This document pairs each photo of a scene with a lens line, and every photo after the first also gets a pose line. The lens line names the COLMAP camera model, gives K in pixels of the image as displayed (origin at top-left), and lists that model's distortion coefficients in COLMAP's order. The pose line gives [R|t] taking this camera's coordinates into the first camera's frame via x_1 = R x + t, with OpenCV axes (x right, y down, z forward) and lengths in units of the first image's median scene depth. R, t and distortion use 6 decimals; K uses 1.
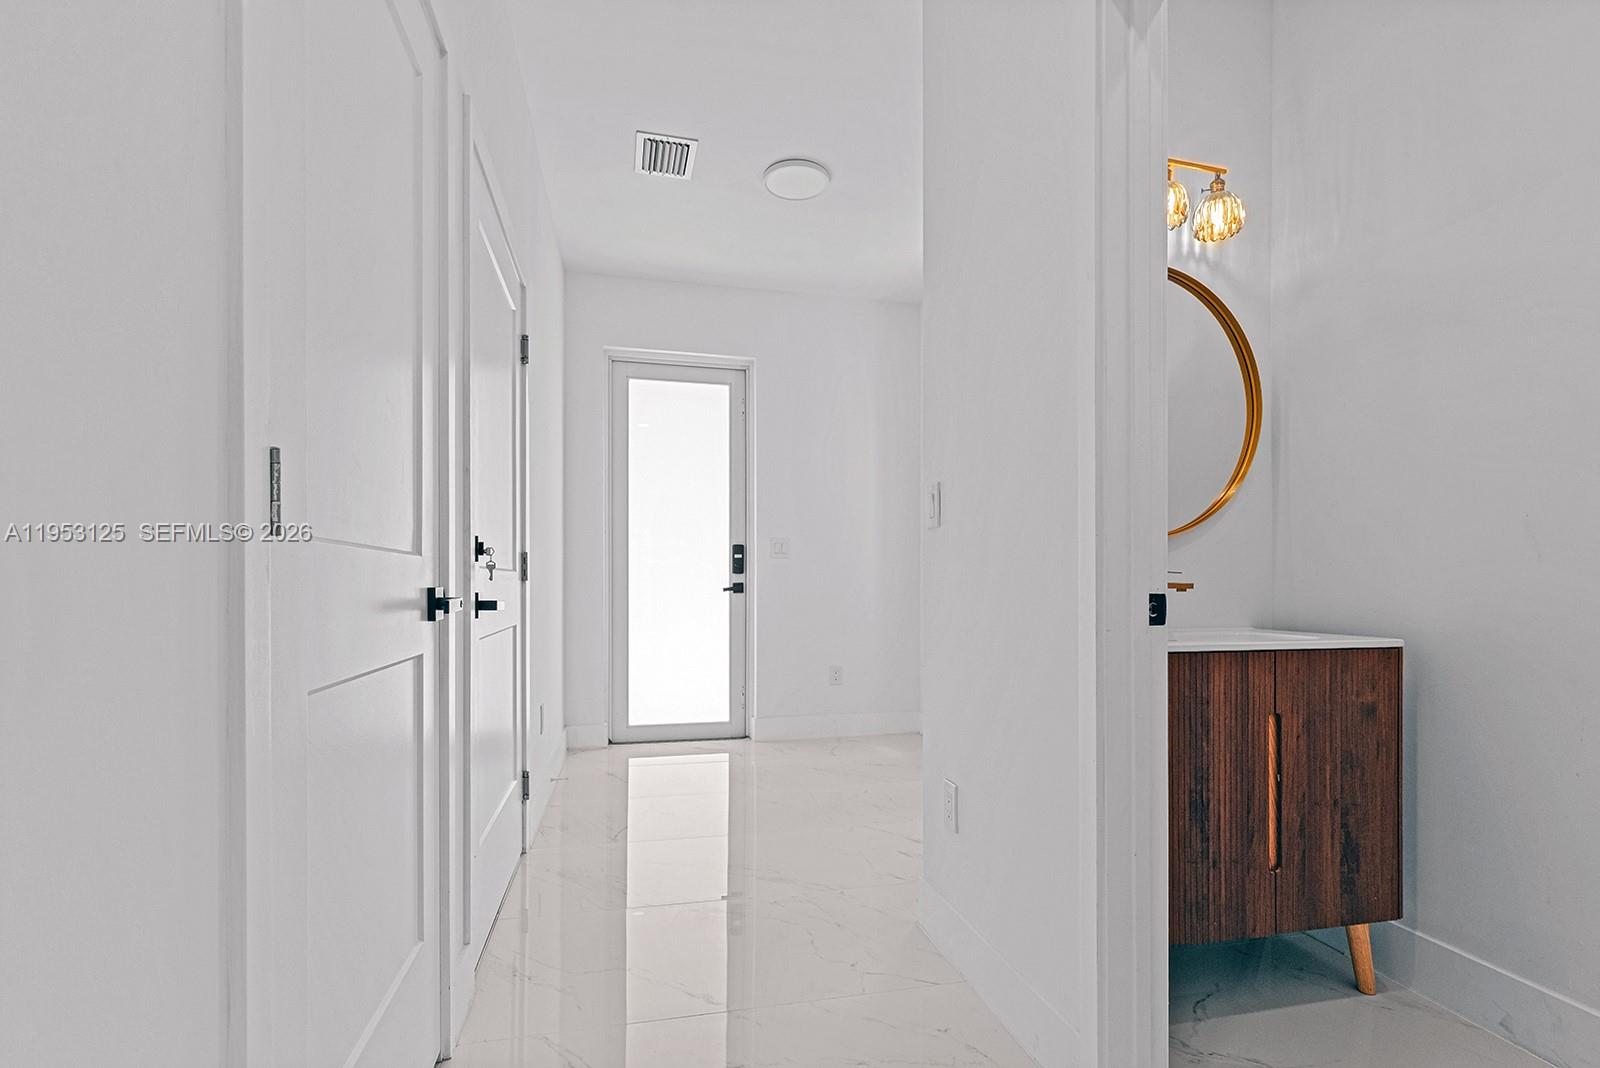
lens RADIAL K [[752.3, 0, 803.3], [0, 752.3, 584.8], [0, 0, 1]] dist [0.001144, 0.001687]
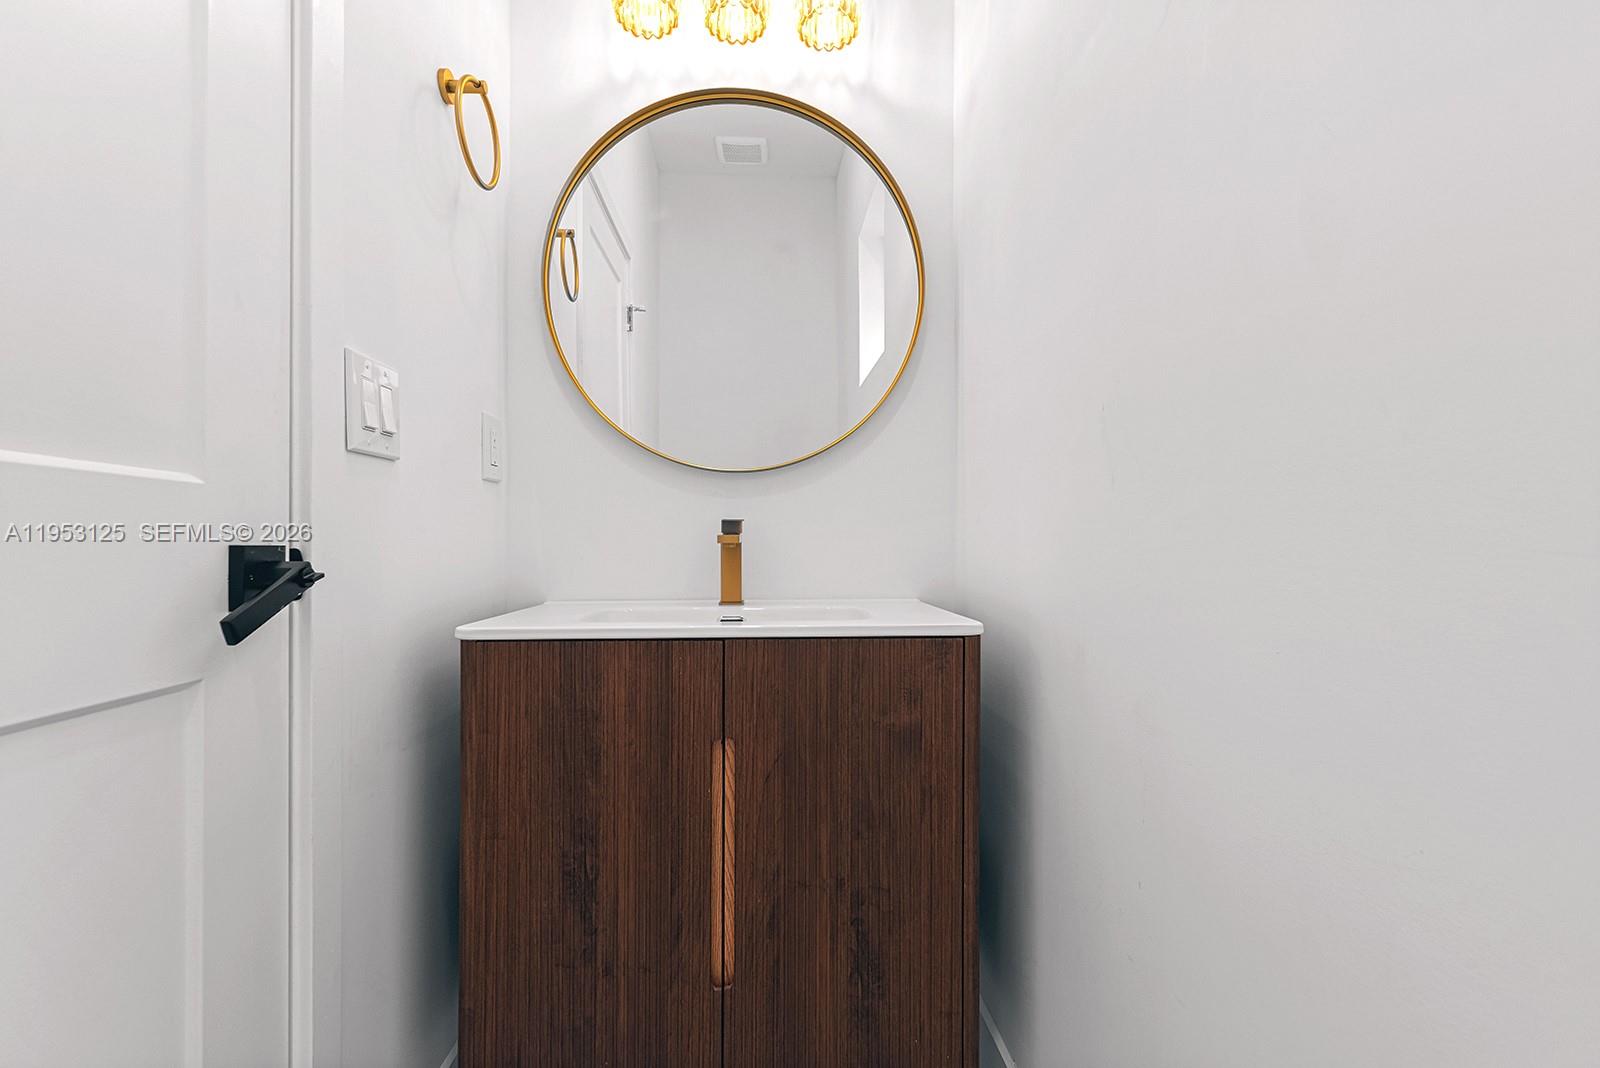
lens RADIAL K [[752.3, 0, 796.0], [0, 752.3, 539.5], [0, 0, 1]] dist [0.001144, 0.001687]
pose [[0.984934, -0.000004, -0.172931, 0.779769], [-0.000838, 0.999988, -0.004799, 0.006409], [0.172929, 0.004872, 0.984922, 0.377521]]
